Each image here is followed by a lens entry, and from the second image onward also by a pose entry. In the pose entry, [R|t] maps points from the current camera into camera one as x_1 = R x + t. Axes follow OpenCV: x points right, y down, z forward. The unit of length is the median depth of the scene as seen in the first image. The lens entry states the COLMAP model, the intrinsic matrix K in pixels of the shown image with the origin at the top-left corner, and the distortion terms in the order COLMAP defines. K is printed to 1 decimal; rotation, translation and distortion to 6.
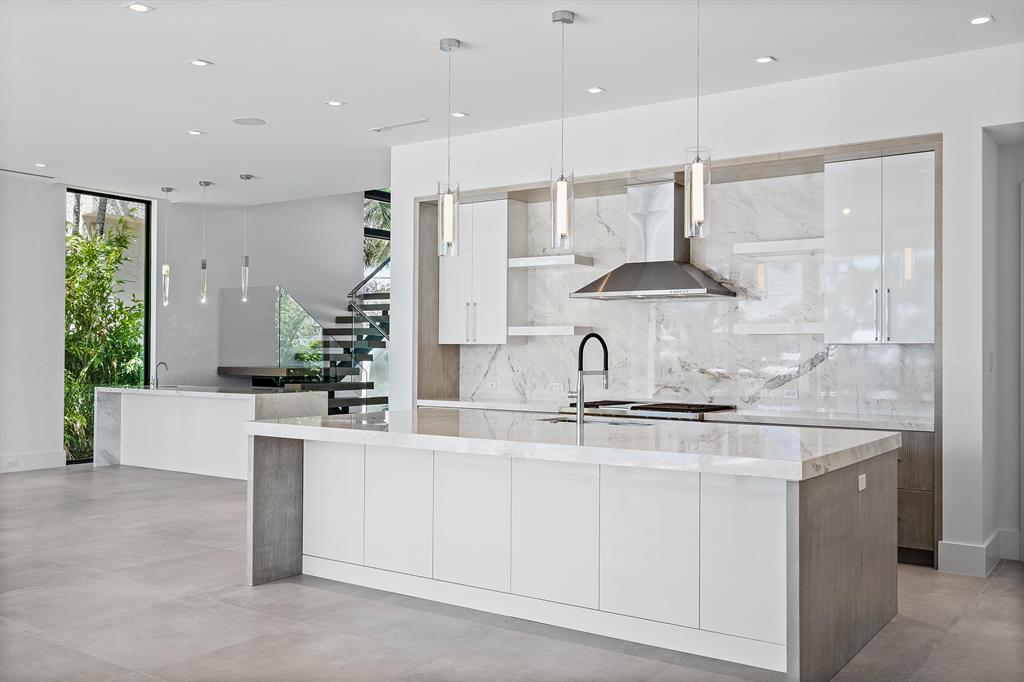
lens RADIAL K [[936.5, 0, 511.4], [0, 936.5, 346.3], [0, 0, 1]] dist [0.010099, 0.000000]
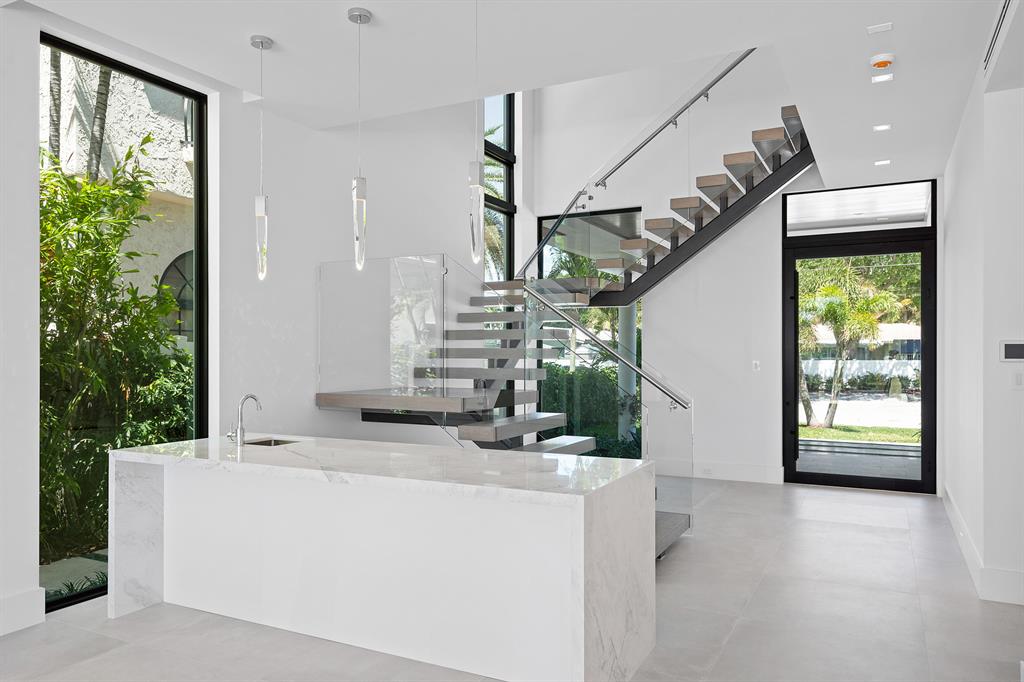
lens RADIAL K [[723.6, 0, 517.1], [0, 723.6, 357.6], [0, 0, 1]] dist [-0.024742, -0.006262]
pose [[0.989357, -0.008588, 0.145254, -0.243159], [0.007299, 0.999929, 0.009409, -0.003929], [-0.145324, -0.008249, 0.989350, 0.510458]]
